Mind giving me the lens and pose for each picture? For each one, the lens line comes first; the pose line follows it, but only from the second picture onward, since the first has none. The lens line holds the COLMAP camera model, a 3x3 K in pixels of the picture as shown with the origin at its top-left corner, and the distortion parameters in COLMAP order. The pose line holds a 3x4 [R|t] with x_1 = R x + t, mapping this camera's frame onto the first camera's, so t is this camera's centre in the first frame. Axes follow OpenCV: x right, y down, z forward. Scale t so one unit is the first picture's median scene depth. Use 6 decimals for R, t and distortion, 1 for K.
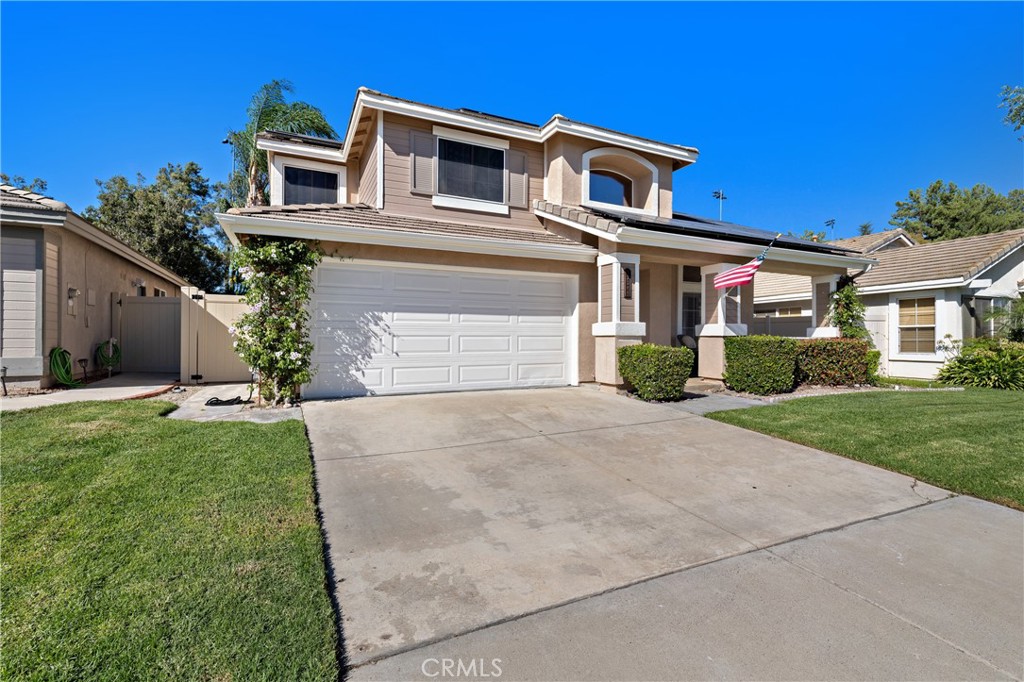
lens RADIAL K [[470.8, 0, 511.1], [0, 470.8, 339.0], [0, 0, 1]] dist [0.003019, -0.000227]
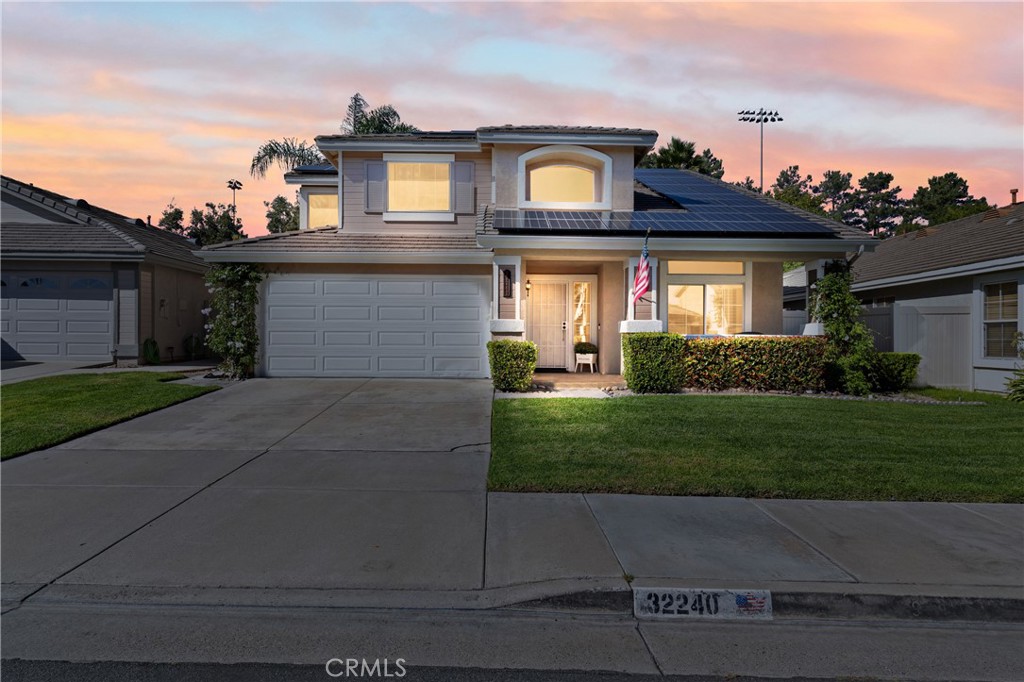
lens RADIAL K [[591.9, 0, 512.9], [0, 591.9, 341.0], [0, 0, 1]] dist [0.002306, 0.000781]
pose [[0.905353, 0.008664, -0.424571, 0.774998], [-0.007321, 0.999962, 0.004795, 0.006305], [0.424596, -0.001233, 0.905382, -0.204916]]
